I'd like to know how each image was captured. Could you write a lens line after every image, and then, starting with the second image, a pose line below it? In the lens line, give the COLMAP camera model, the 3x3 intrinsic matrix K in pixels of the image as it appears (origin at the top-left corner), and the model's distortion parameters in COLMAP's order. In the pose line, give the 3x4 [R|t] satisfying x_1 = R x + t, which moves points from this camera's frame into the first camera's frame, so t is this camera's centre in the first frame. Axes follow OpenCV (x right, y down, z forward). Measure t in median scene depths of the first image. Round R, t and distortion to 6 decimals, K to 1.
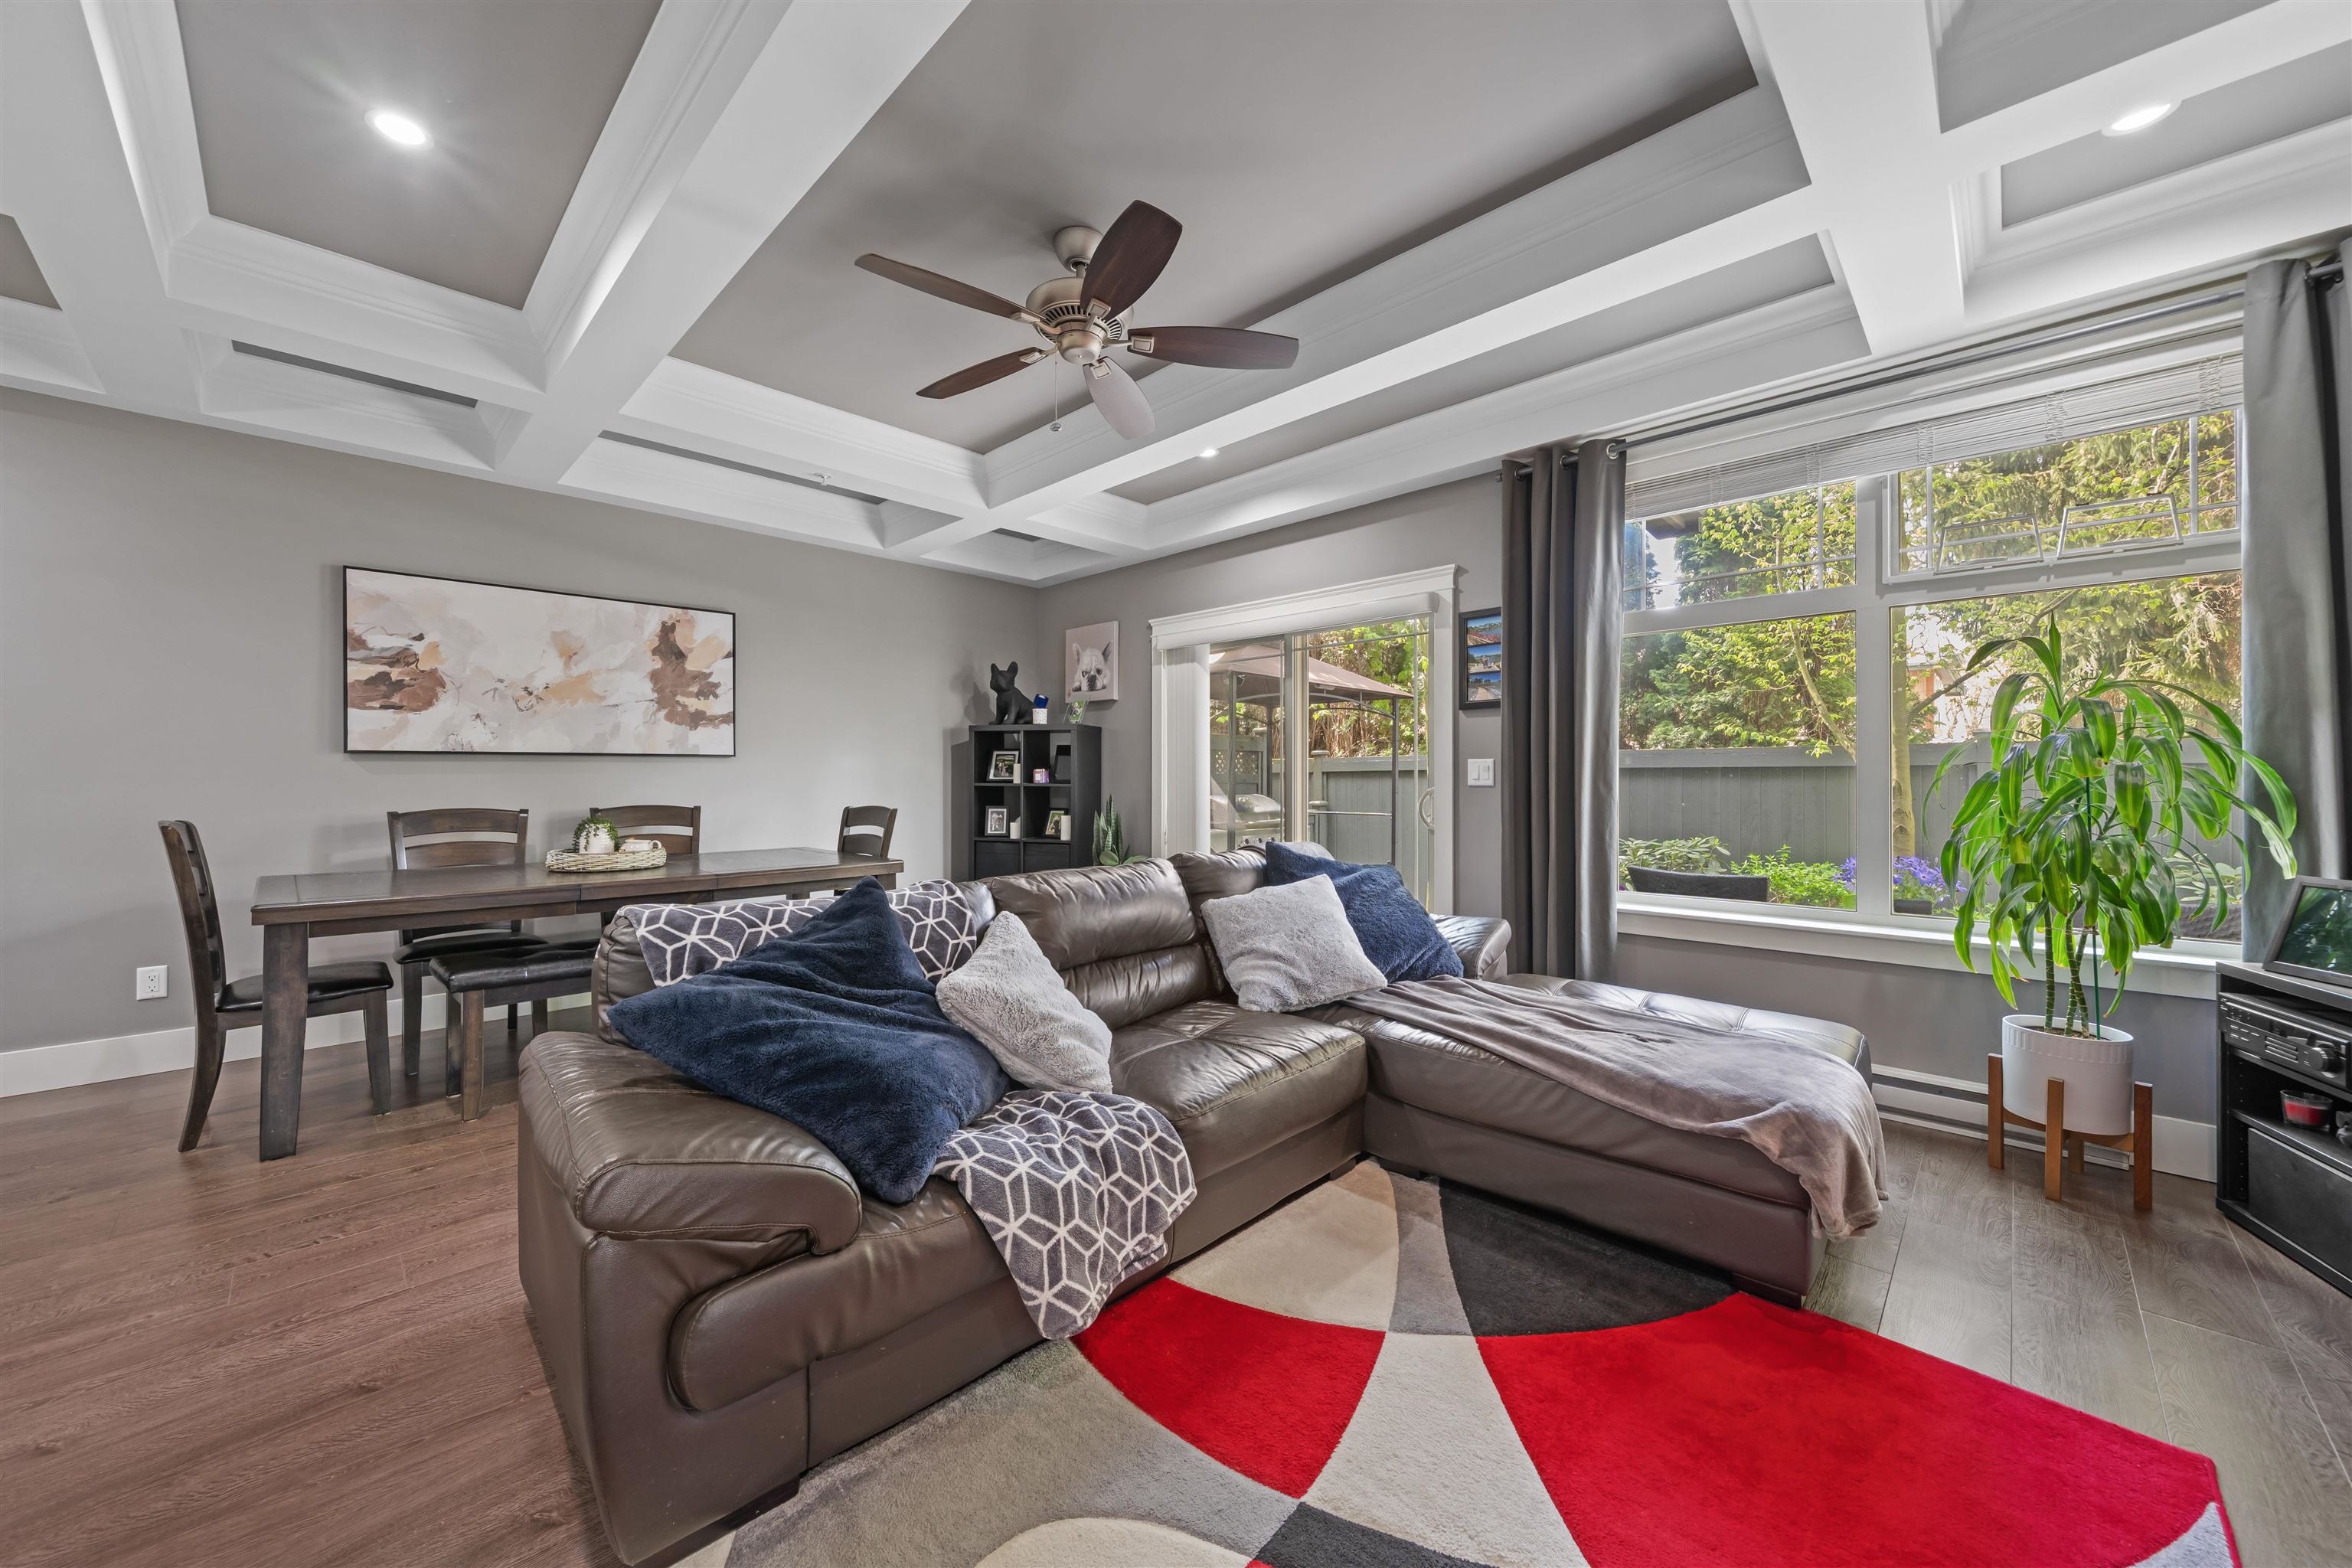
lens RADIAL K [[861.6, 0, 1171.2], [0, 861.6, 773.0], [0, 0, 1]] dist [-0.002666, -0.000068]
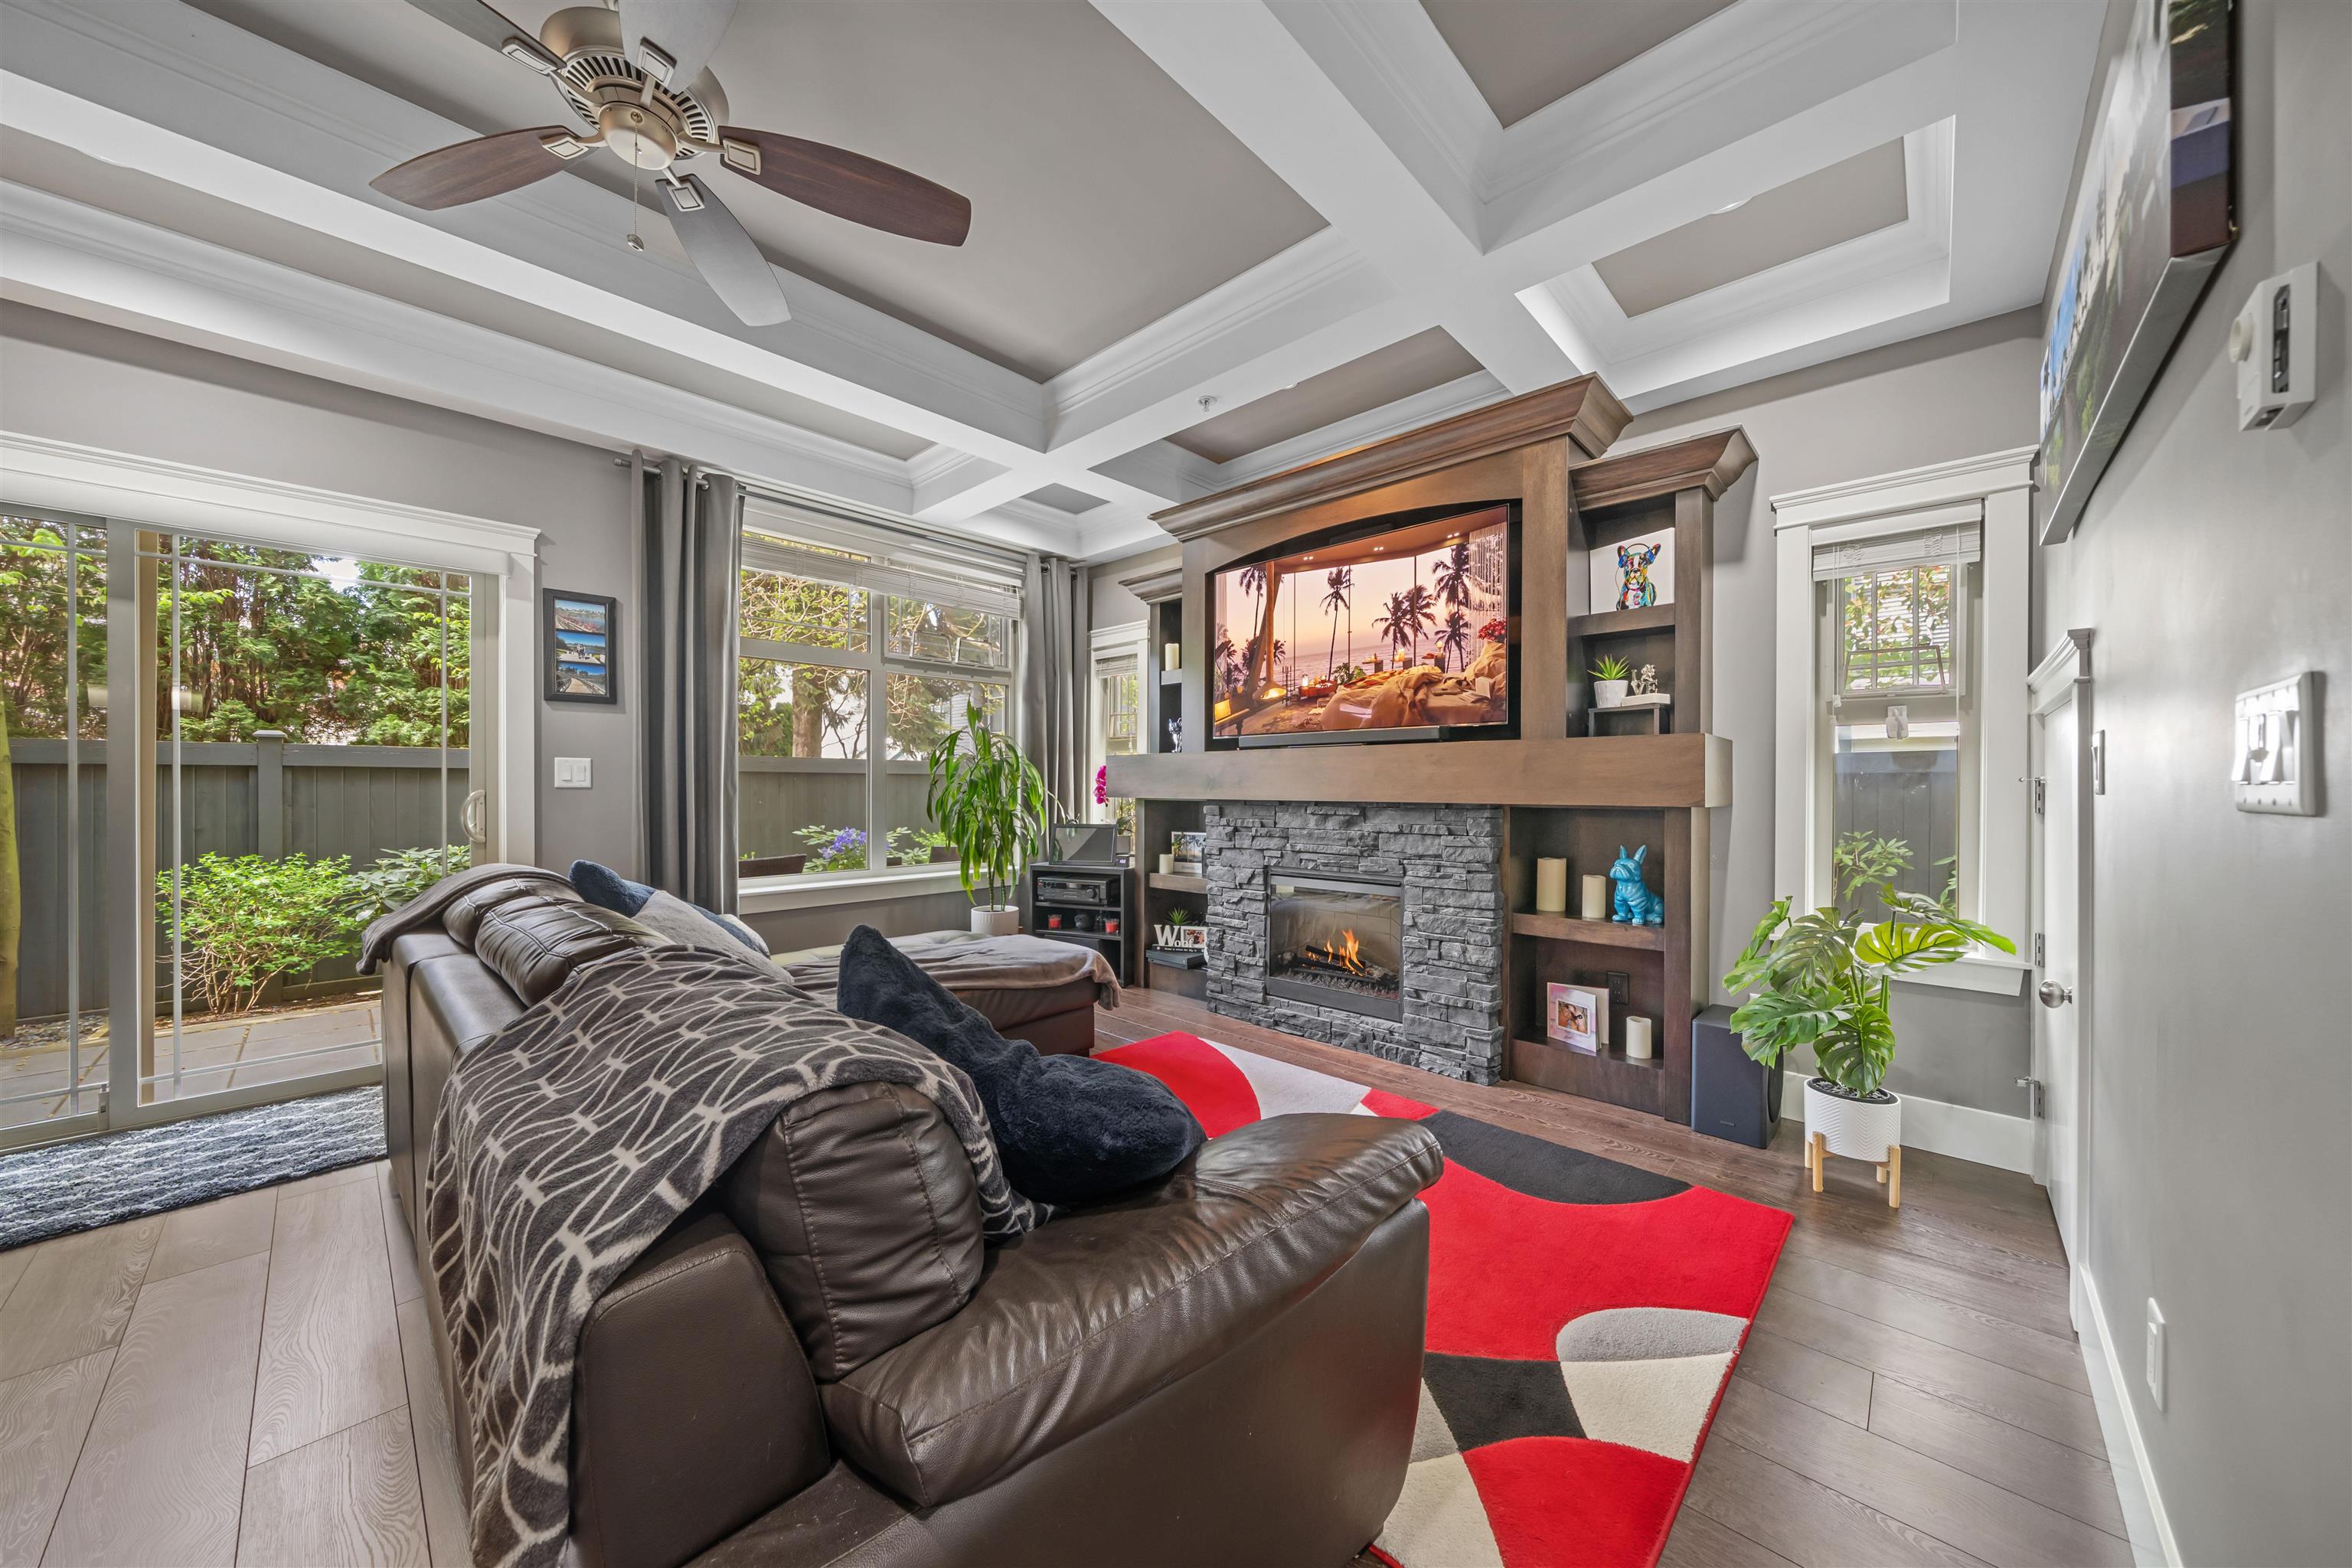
lens RADIAL K [[808.9, 0, 1161.0], [0, 808.9, 789.5], [0, 0, 1]] dist [-0.004353, 0.000552]
pose [[-0.012276, -0.007694, 0.999895, -0.450835], [-0.008754, 0.999933, 0.007586, 0.004962], [-0.999886, -0.008660, -0.012342, 0.358207]]
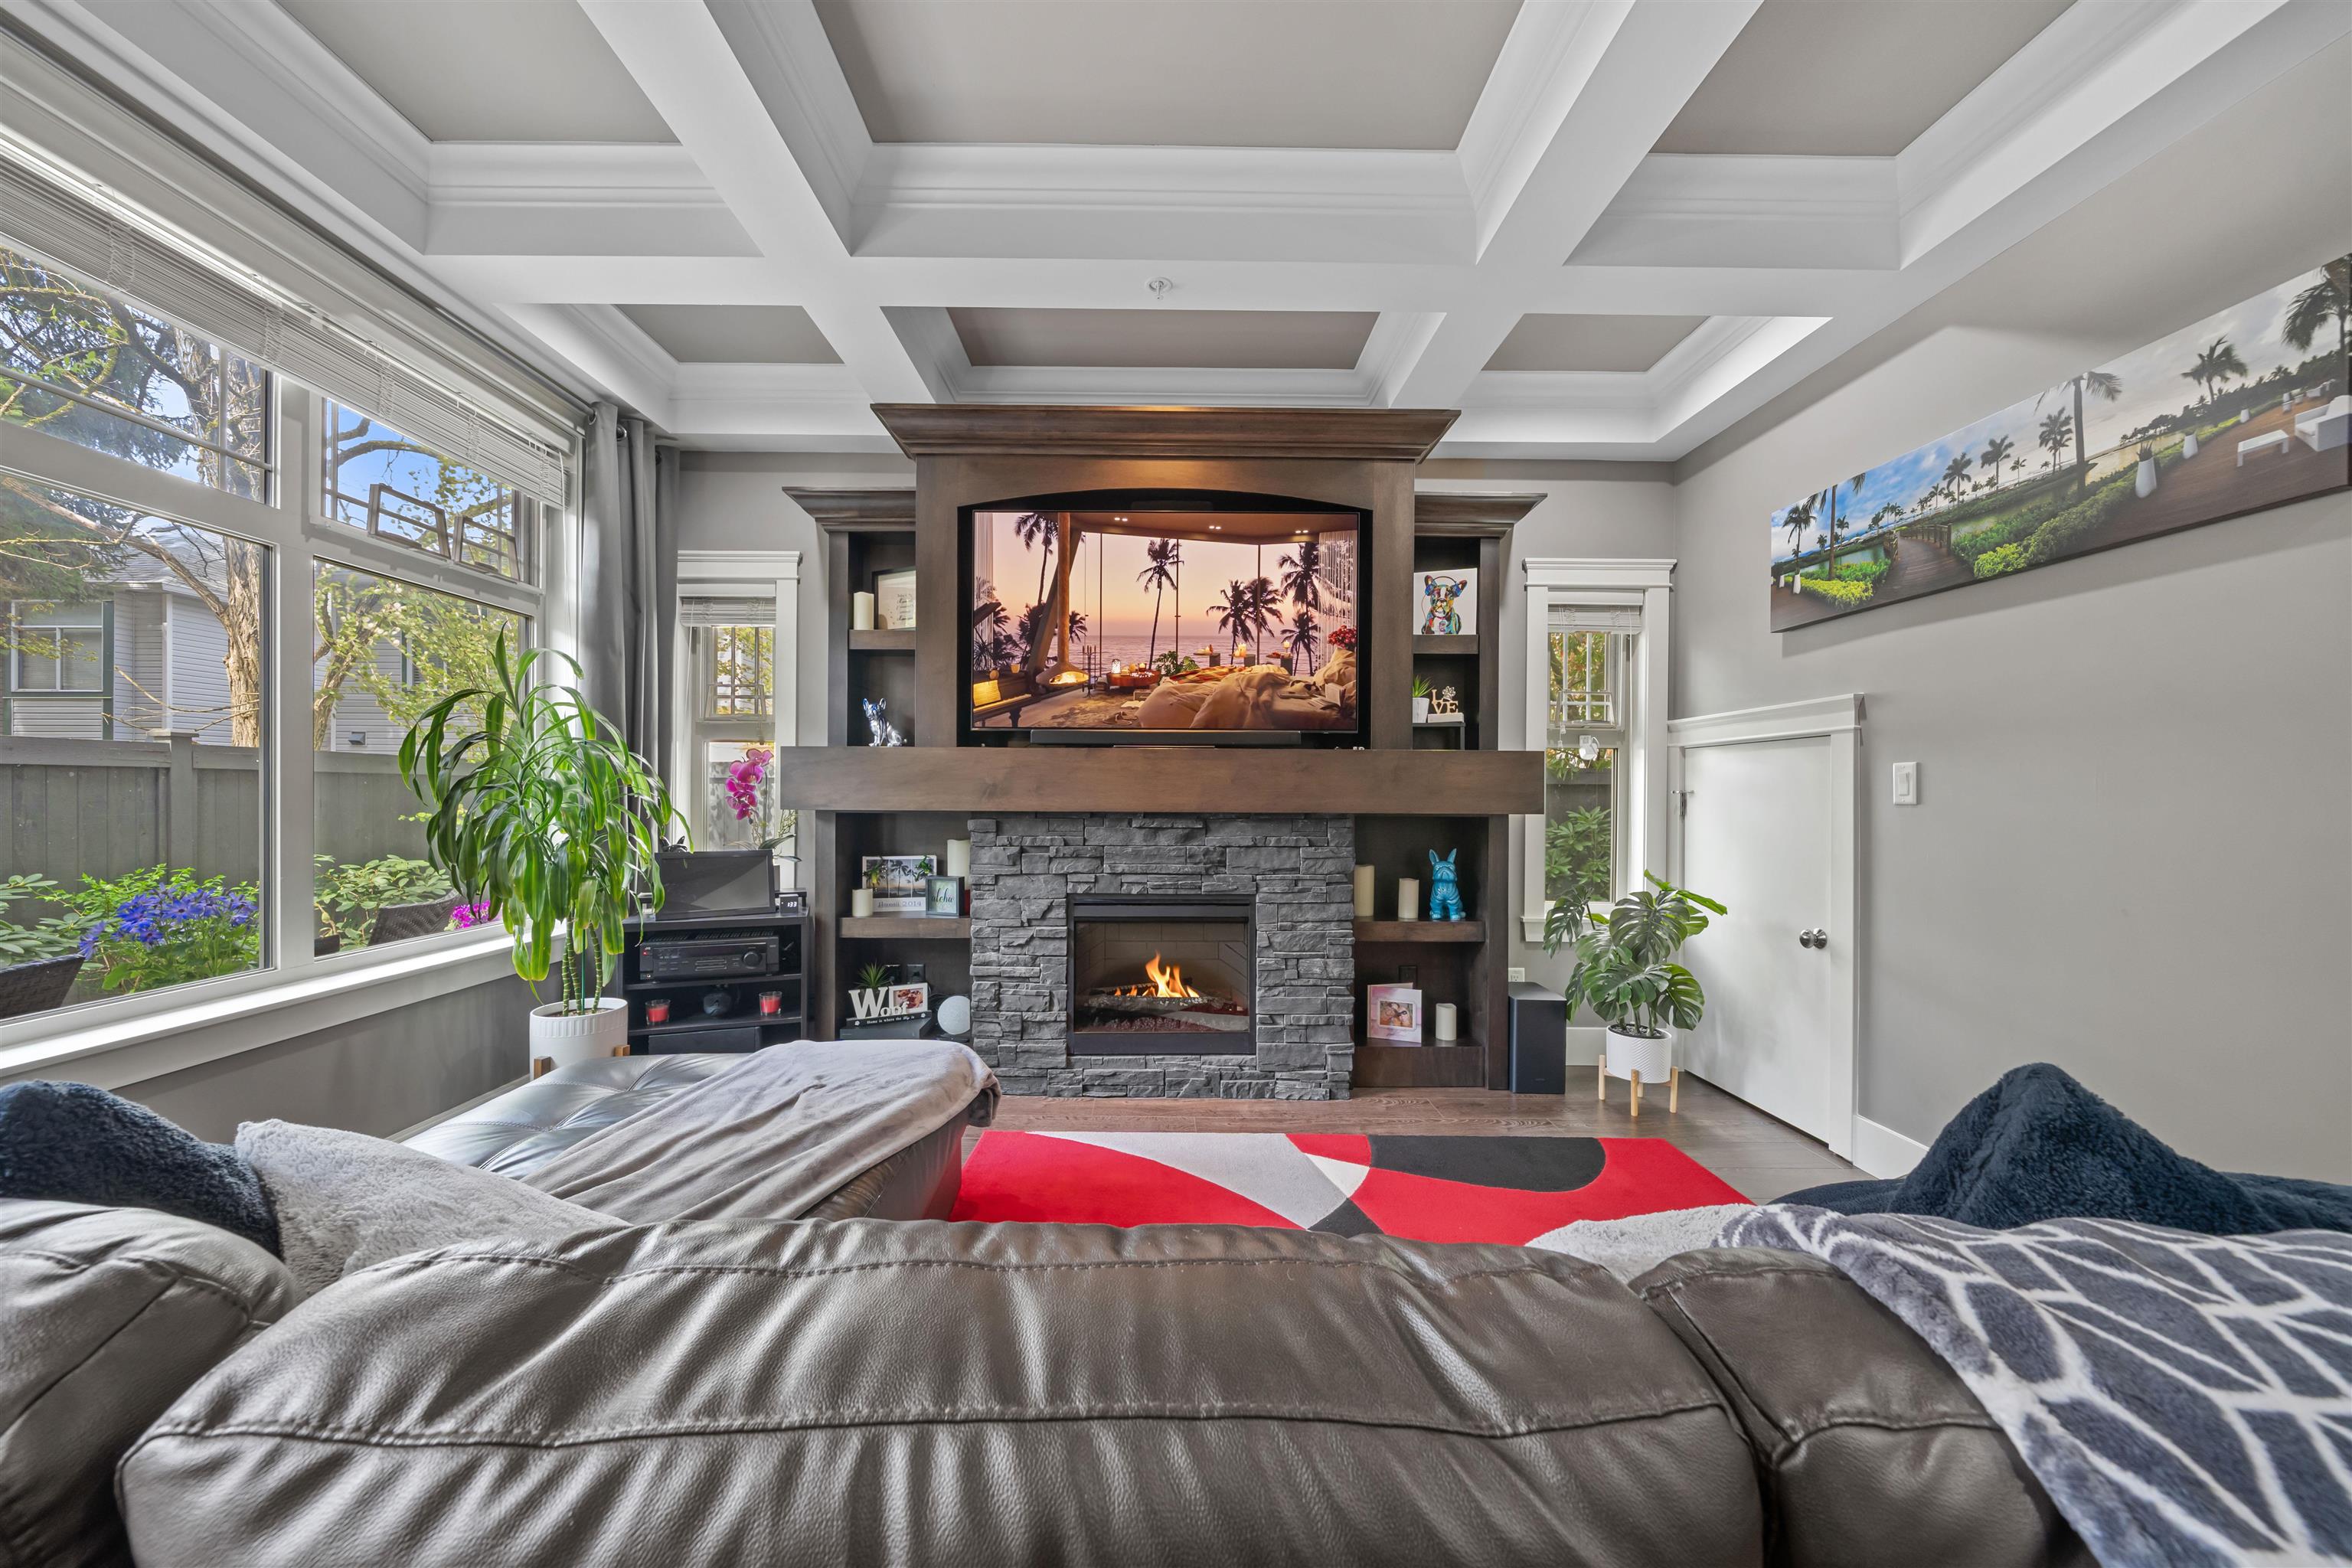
lens RADIAL K [[861.6, 0, 1164.8], [0, 861.6, 798.8], [0, 0, 1]] dist [-0.002666, -0.000068]
pose [[-0.707928, -0.010972, 0.706200, -0.161963], [-0.013199, 0.999910, 0.002304, 0.008396], [-0.706162, -0.007690, -0.708009, 0.697286]]
